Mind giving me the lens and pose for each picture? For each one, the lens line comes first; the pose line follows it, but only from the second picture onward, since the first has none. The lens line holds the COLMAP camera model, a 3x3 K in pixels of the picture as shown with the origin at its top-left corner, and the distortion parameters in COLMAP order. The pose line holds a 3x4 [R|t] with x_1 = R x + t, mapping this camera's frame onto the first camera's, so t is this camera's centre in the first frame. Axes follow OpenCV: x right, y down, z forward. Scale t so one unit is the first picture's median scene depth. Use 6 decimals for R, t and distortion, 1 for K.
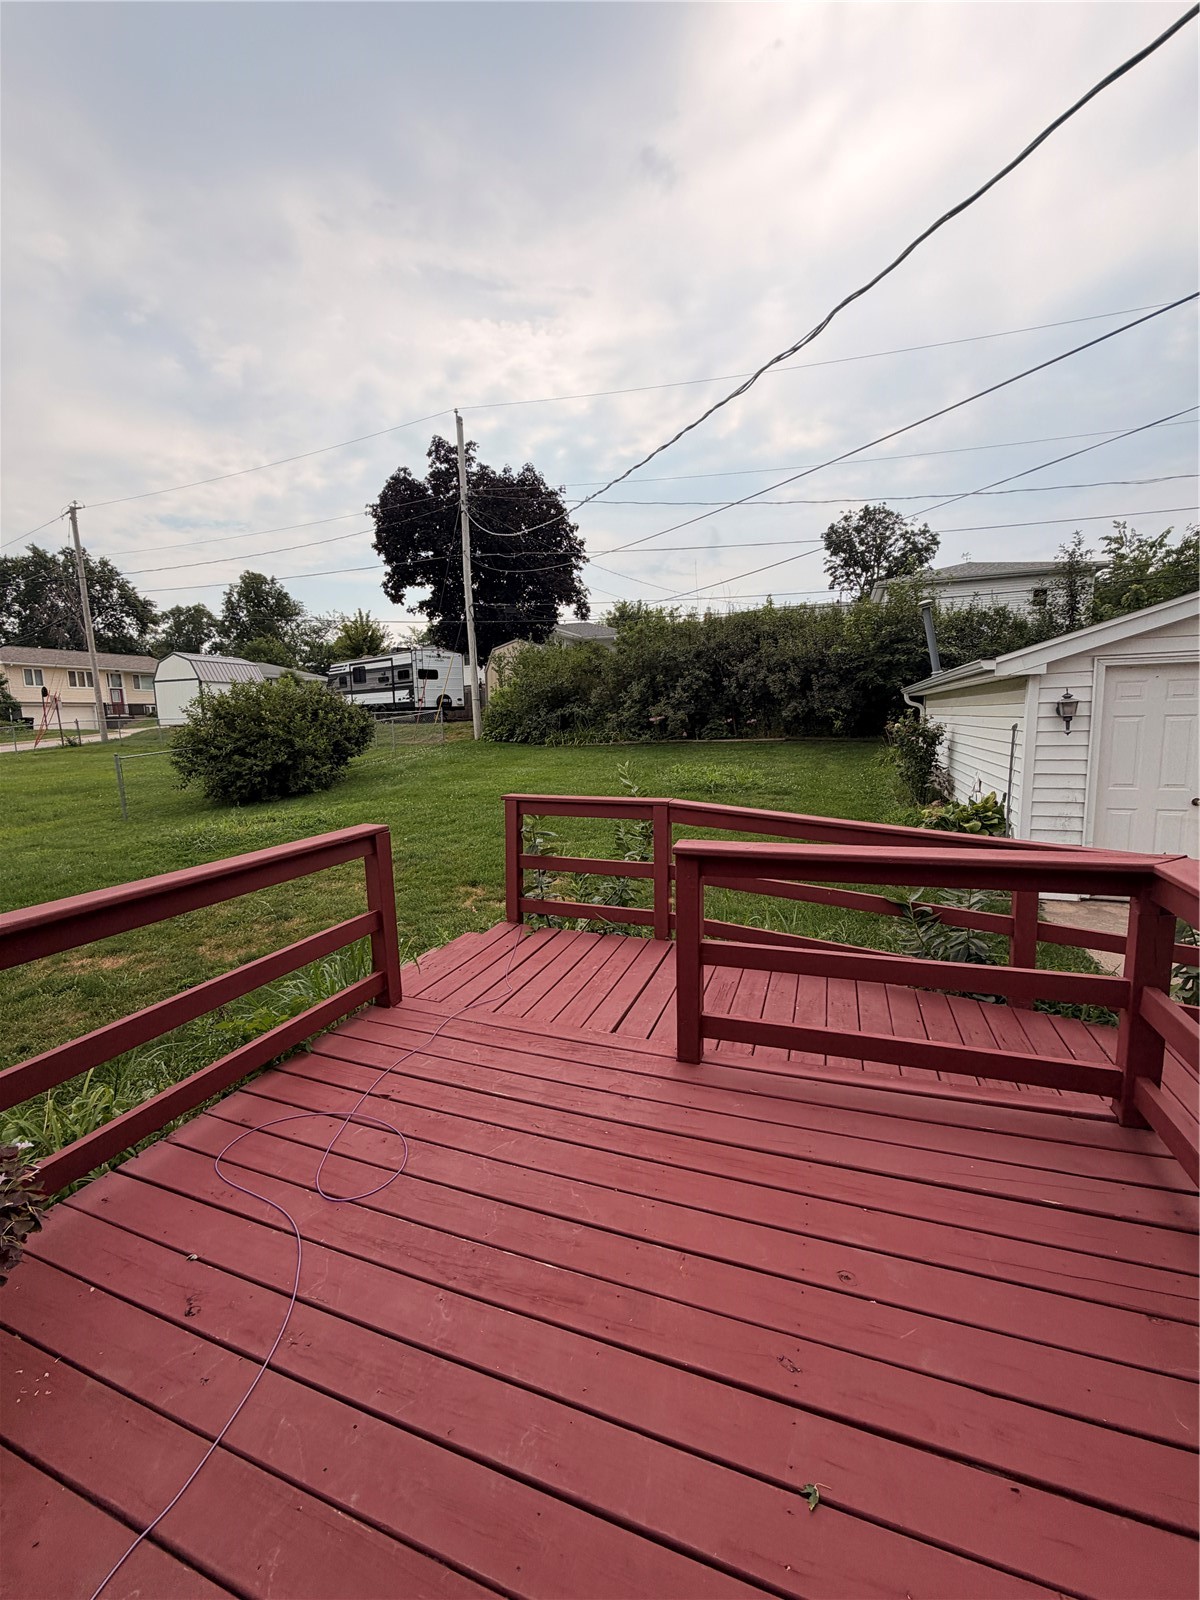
lens RADIAL K [[639.1, 0, 592.9], [0, 639.1, 795.5], [0, 0, 1]] dist [-0.002636, 0.000662]
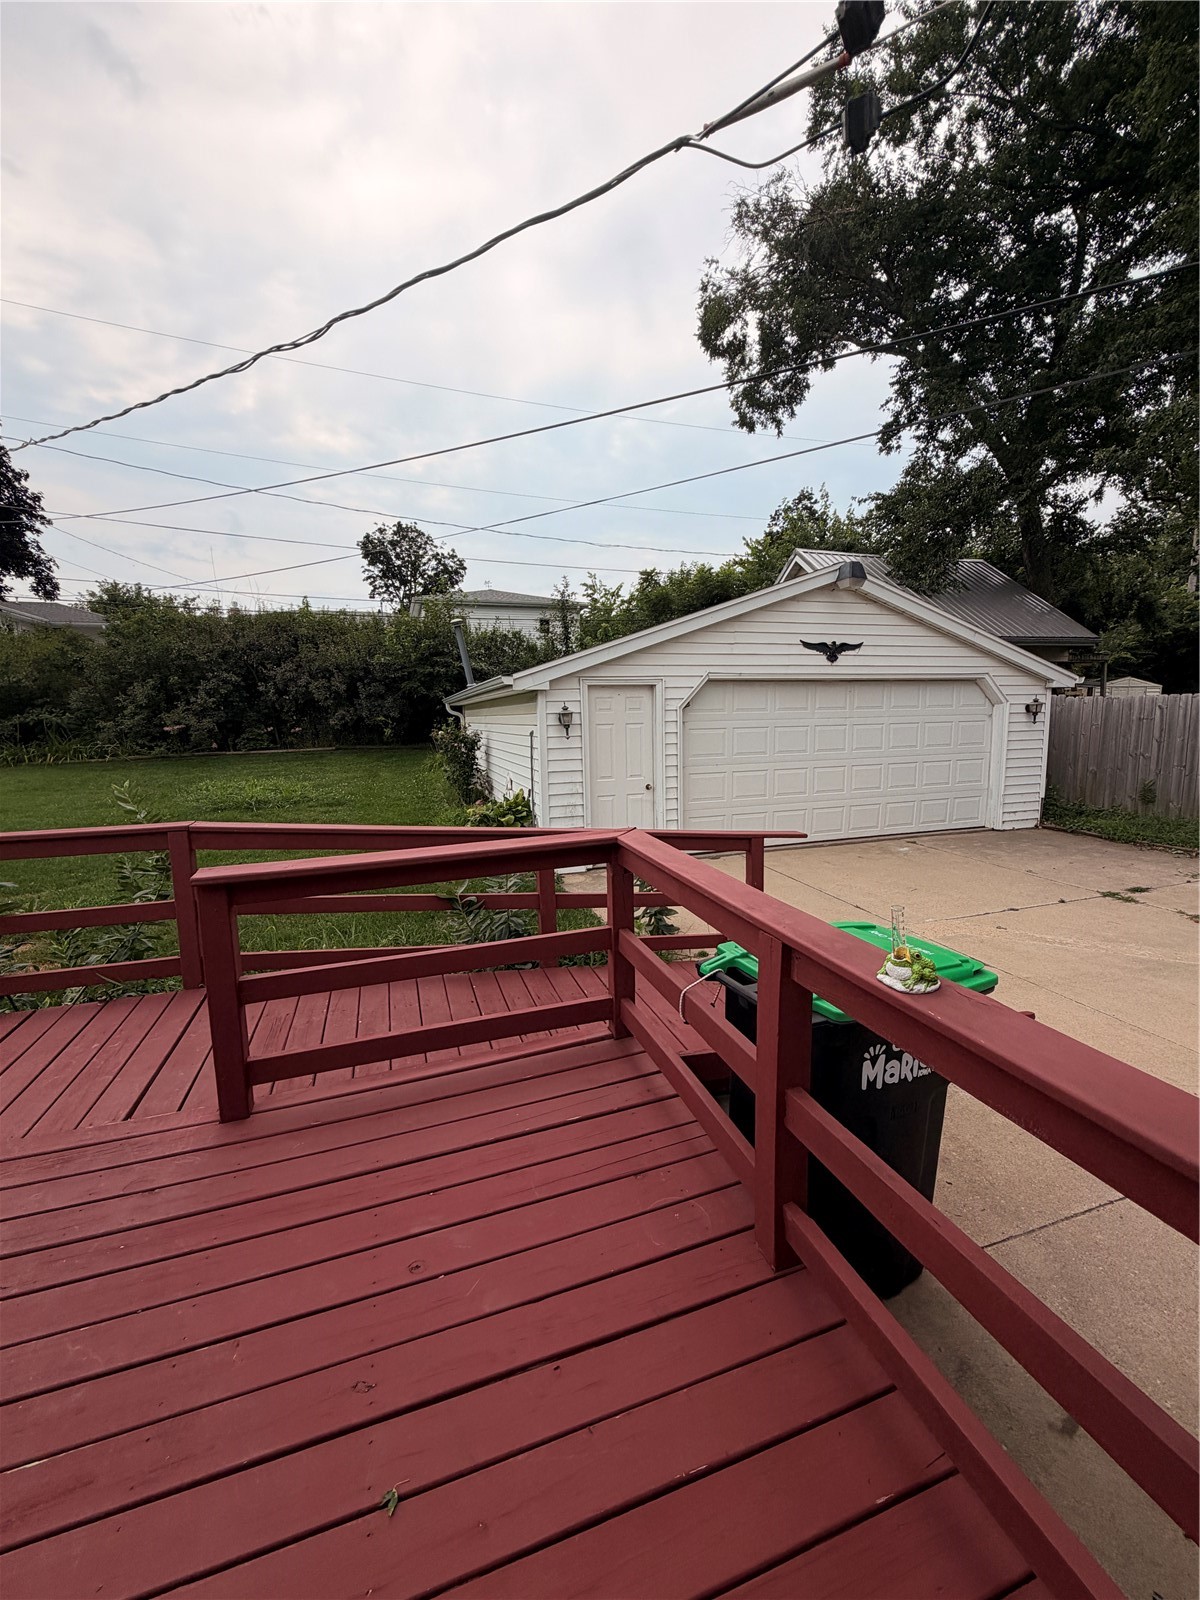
lens RADIAL K [[639.1, 0, 606.5], [0, 639.1, 795.7], [0, 0, 1]] dist [-0.002636, 0.000662]
pose [[0.775668, -0.071440, 0.627084, 0.015140], [0.078829, 0.996759, 0.016047, 0.000267], [-0.626198, 0.036985, 0.778786, -0.009833]]
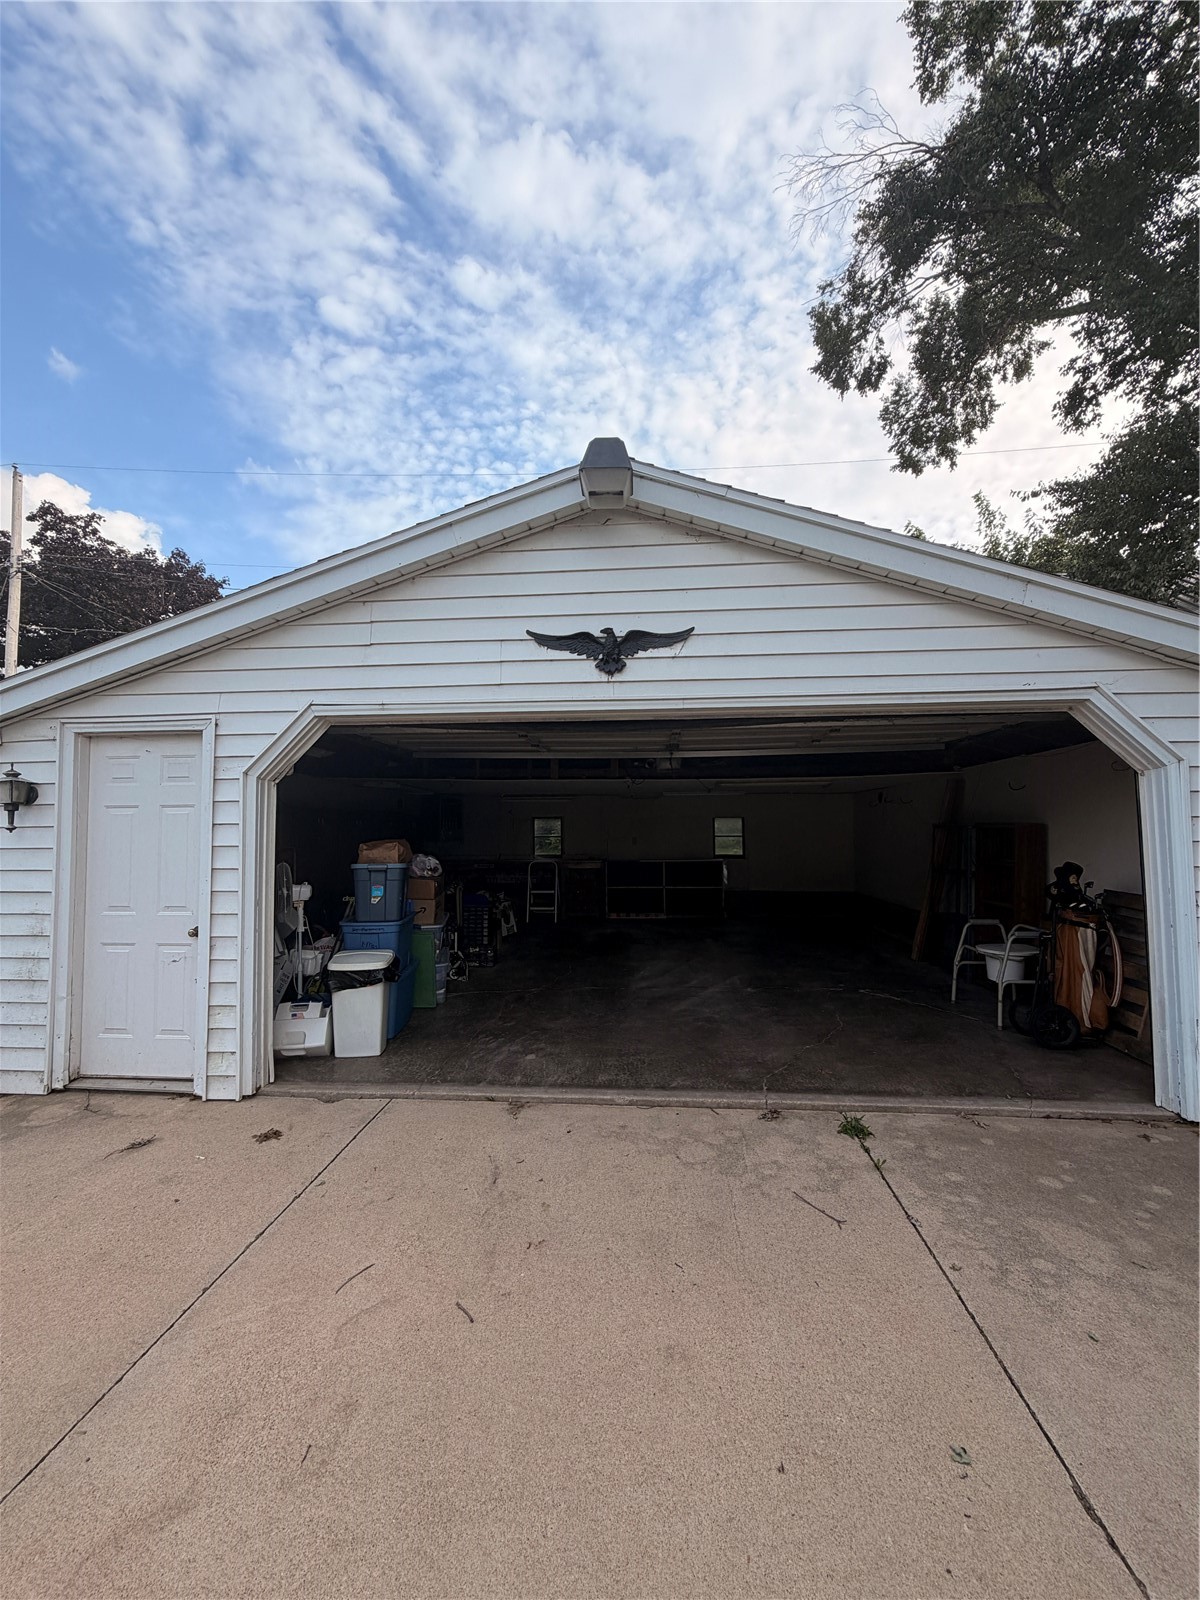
lens RADIAL K [[639.1, 0, 602.5], [0, 639.1, 804.8], [0, 0, 1]] dist [-0.002636, 0.000662]
pose [[0.957309, 0.029125, 0.287595, 1.124969], [0.020573, 0.985523, -0.168286, 0.000653], [-0.288333, 0.167019, 0.942851, 0.196208]]
